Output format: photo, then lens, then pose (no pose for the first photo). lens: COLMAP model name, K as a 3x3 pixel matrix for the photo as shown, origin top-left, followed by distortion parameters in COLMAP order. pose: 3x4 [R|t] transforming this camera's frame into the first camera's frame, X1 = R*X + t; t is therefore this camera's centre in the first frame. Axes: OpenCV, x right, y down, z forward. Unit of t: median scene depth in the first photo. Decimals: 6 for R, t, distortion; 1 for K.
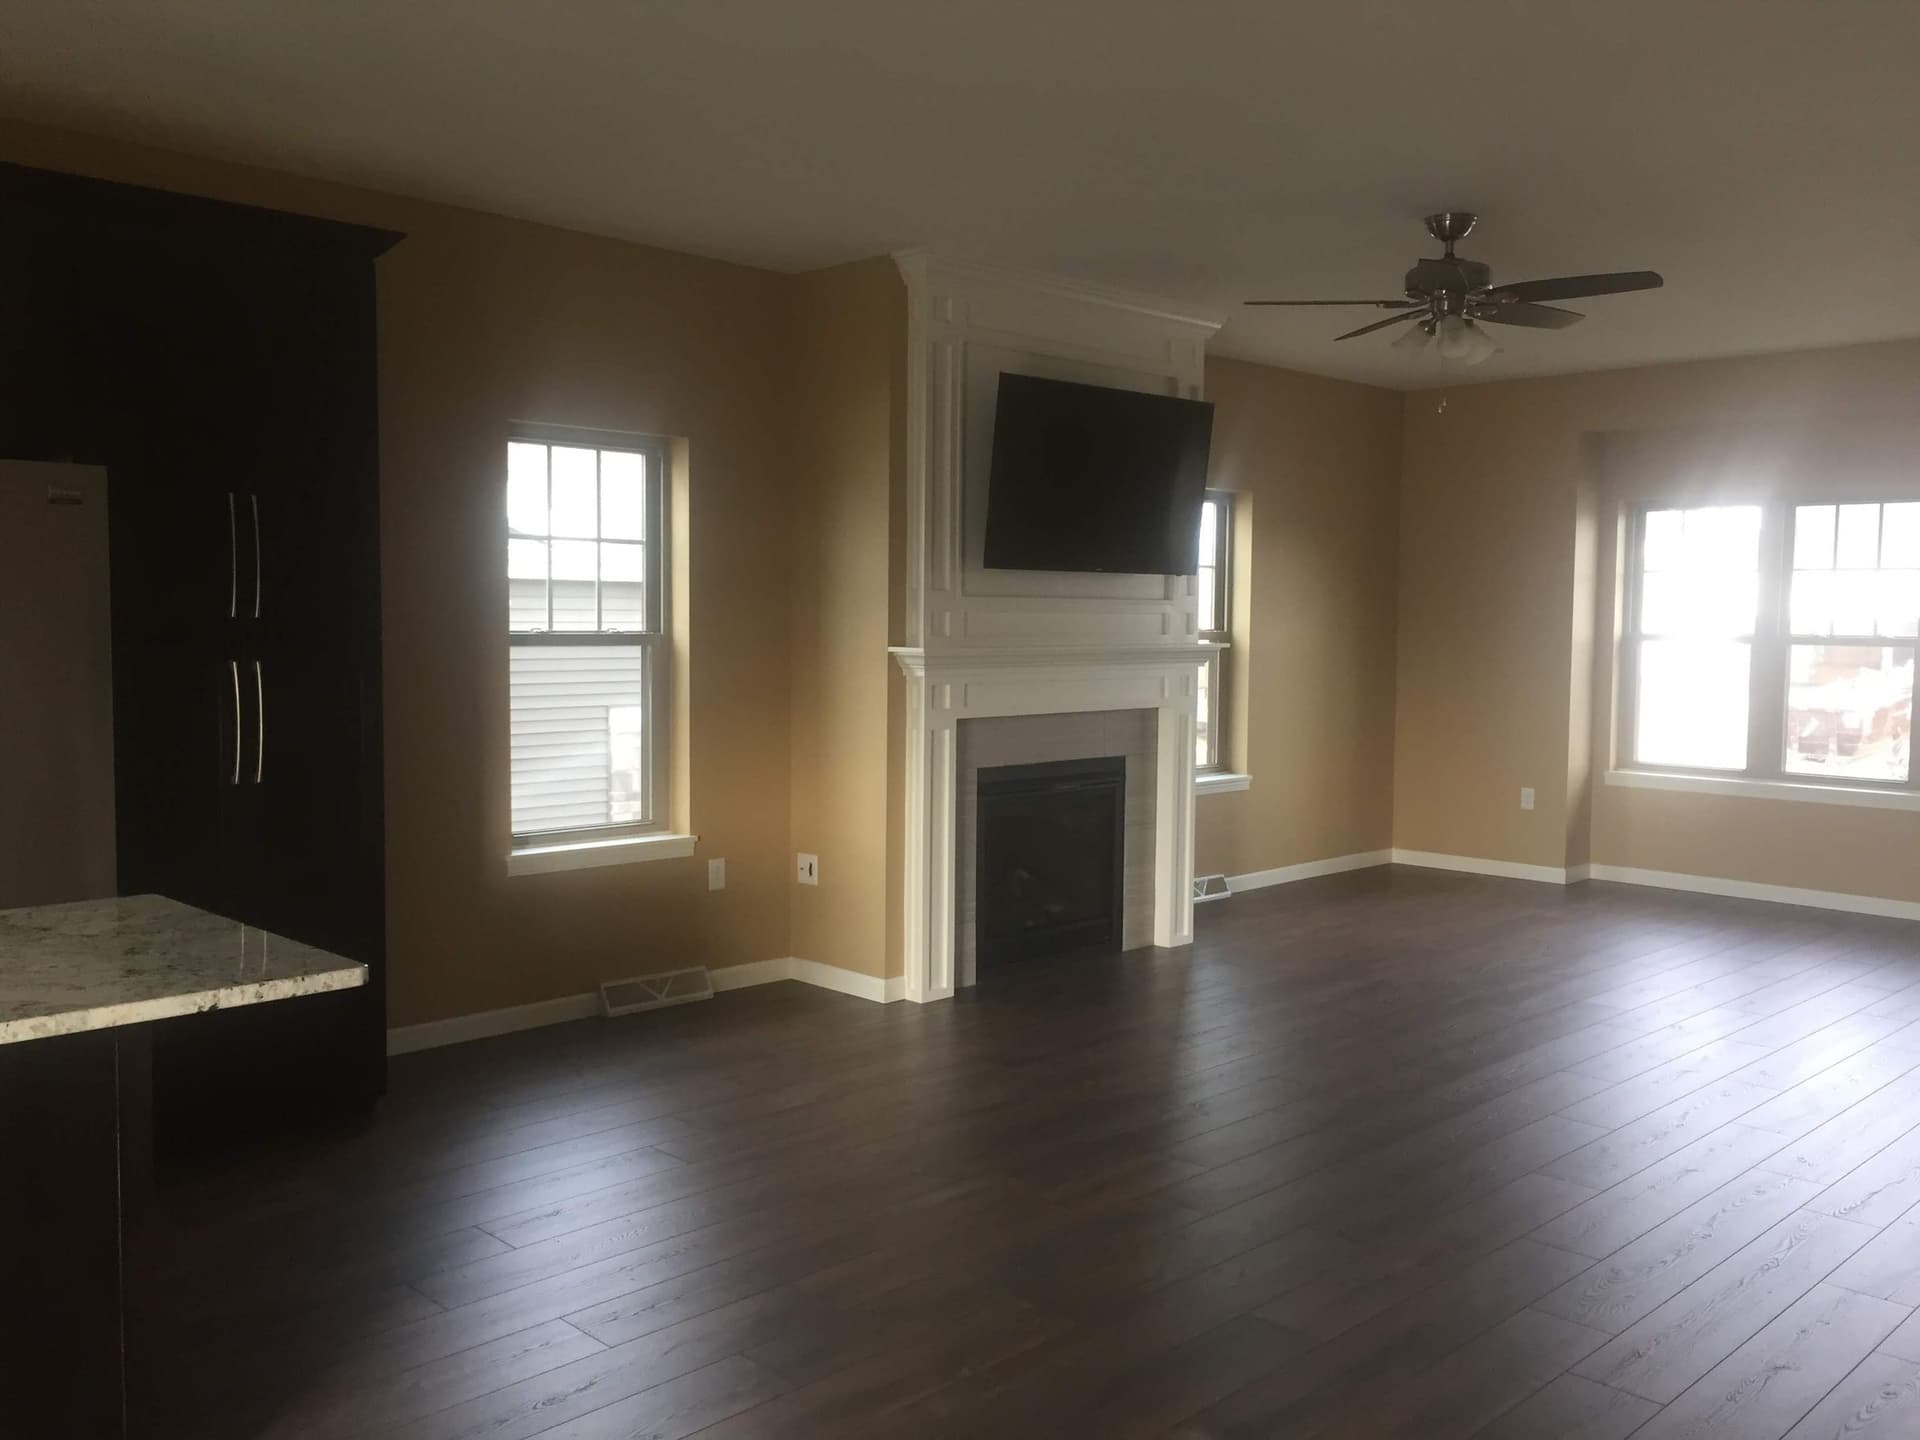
lens RADIAL K [[1614.9, 0, 960.0], [0, 1614.9, 720.0], [0, 0, 1]] dist [0.057700, -0.103103]
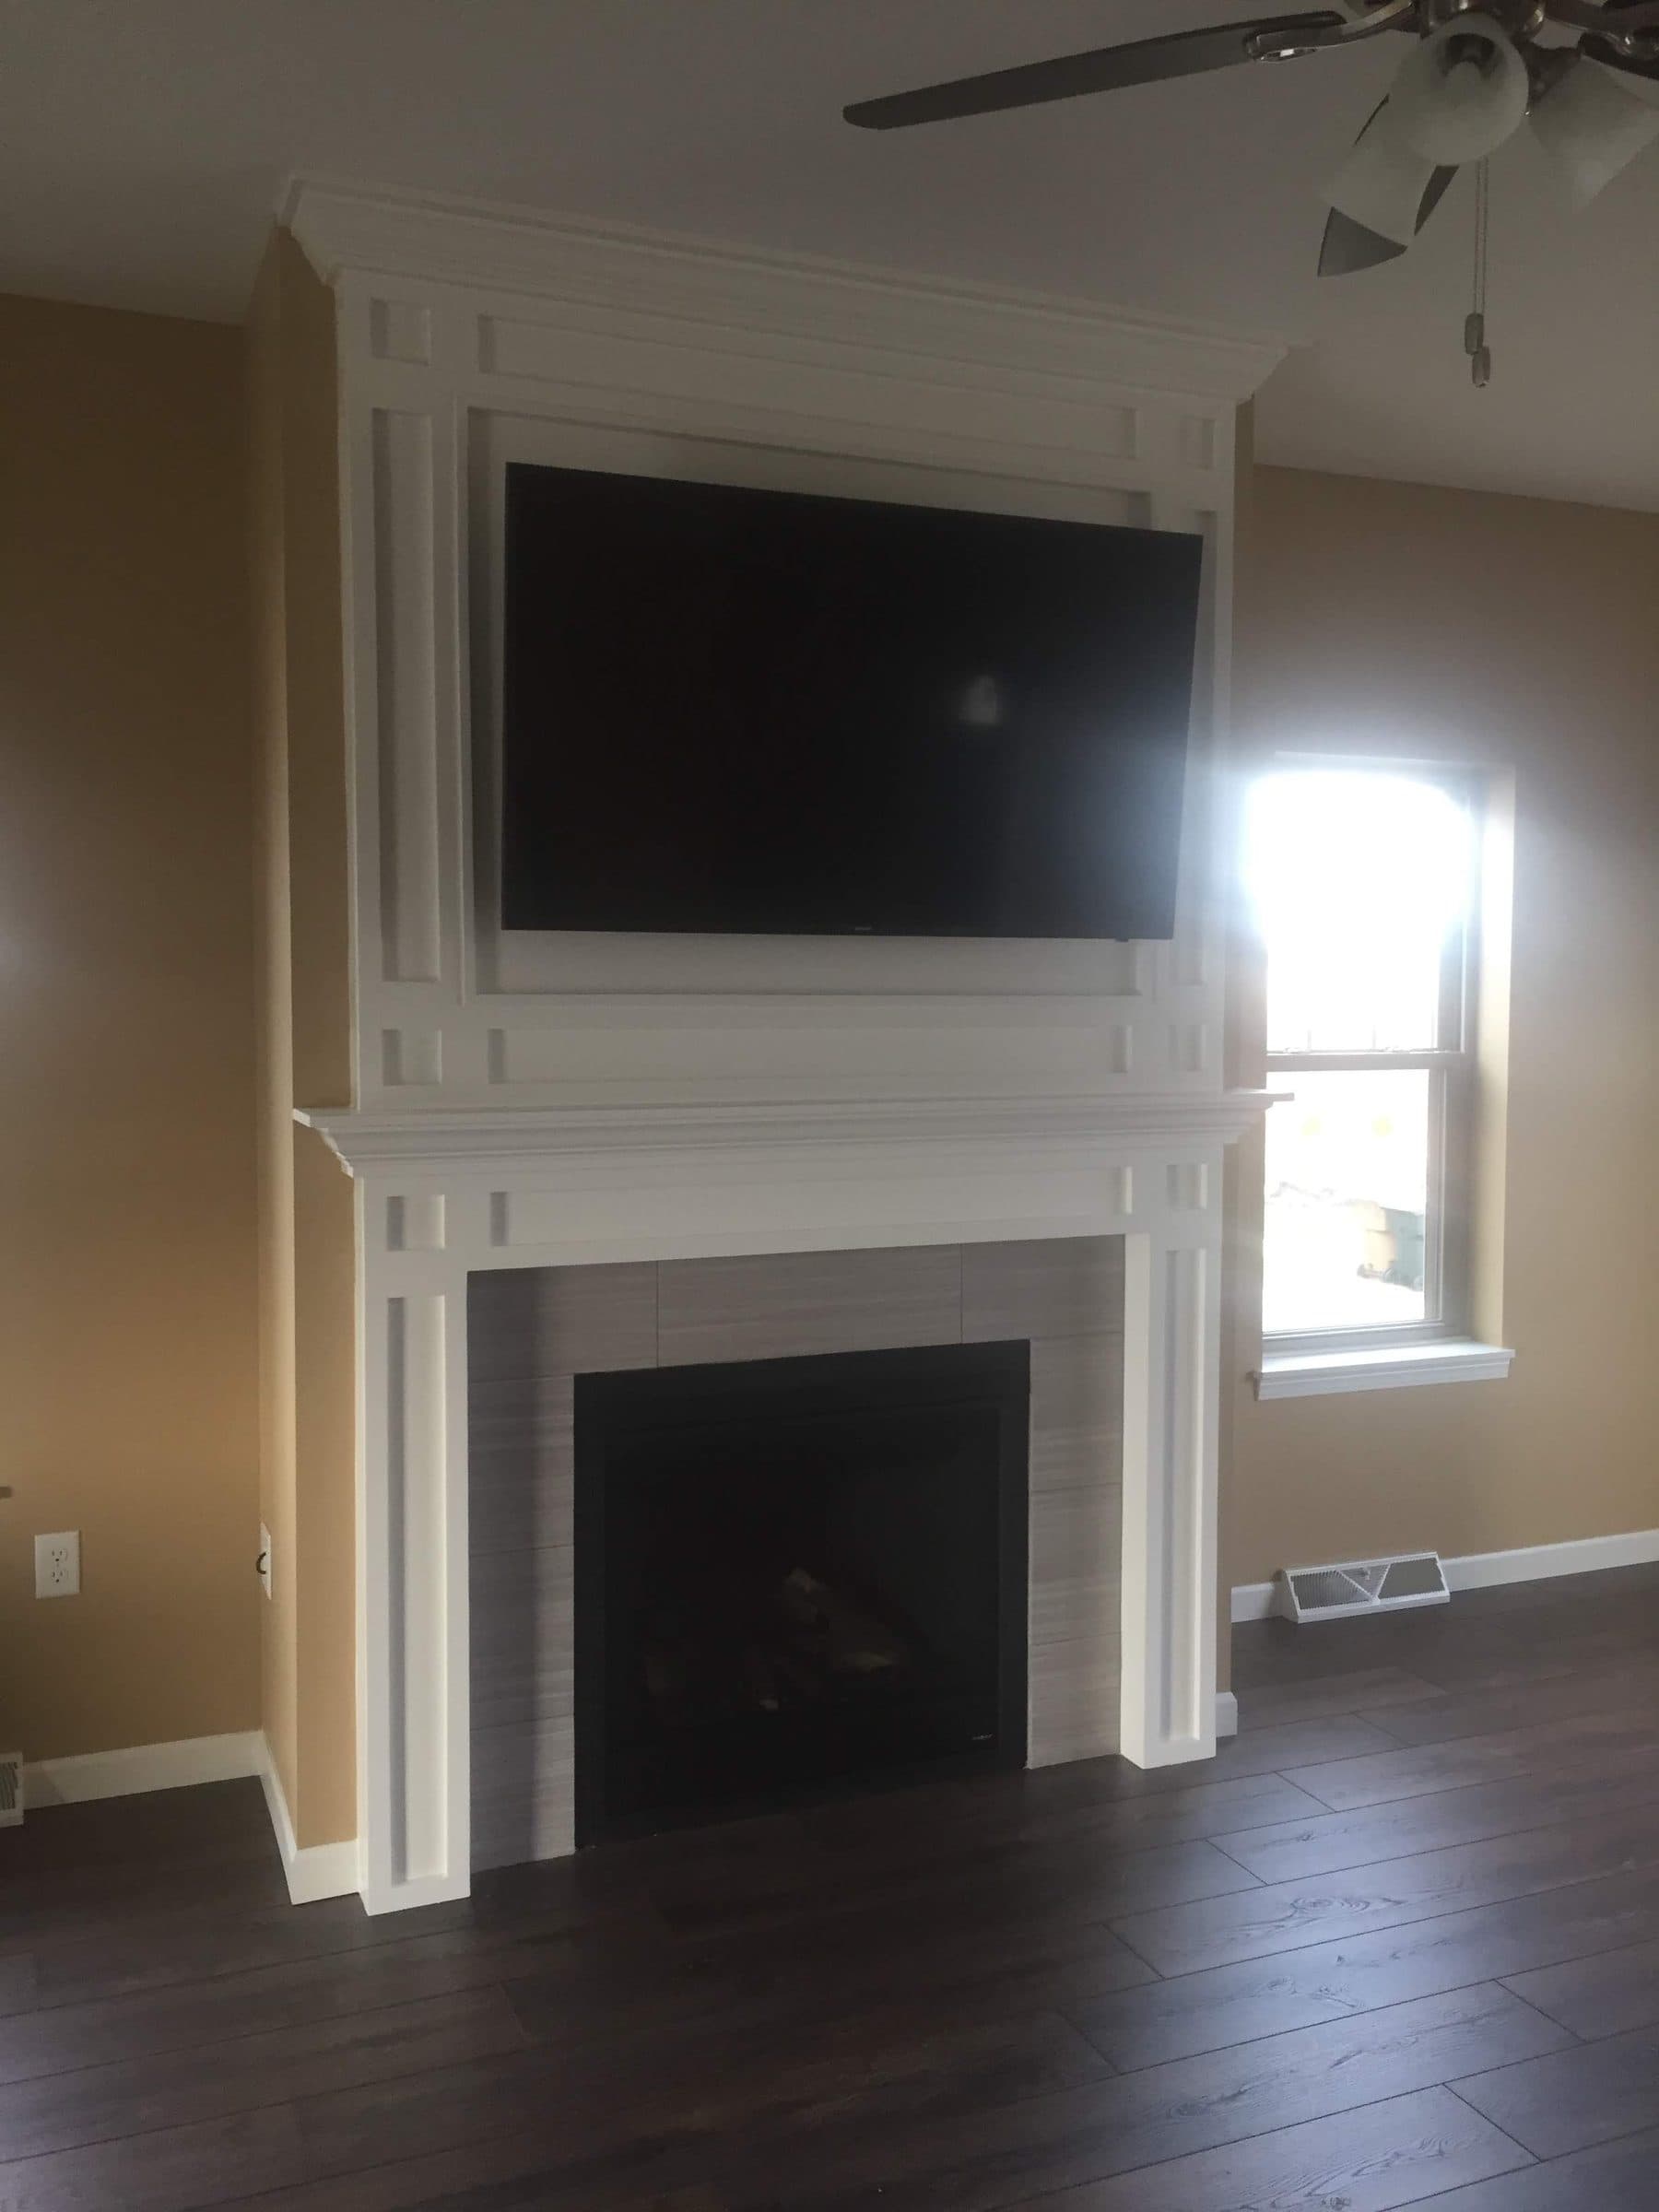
lens RADIAL K [[1860.5, 0, 829.5], [0, 1860.5, 1106.0], [0, 0, 1]] dist [0.057700, -0.103103]
pose [[0.926458, 0.014553, -0.376117, 0.264766], [-0.017139, 0.999847, -0.003530, -0.043394], [0.376008, 0.009717, 0.926565, 0.534122]]
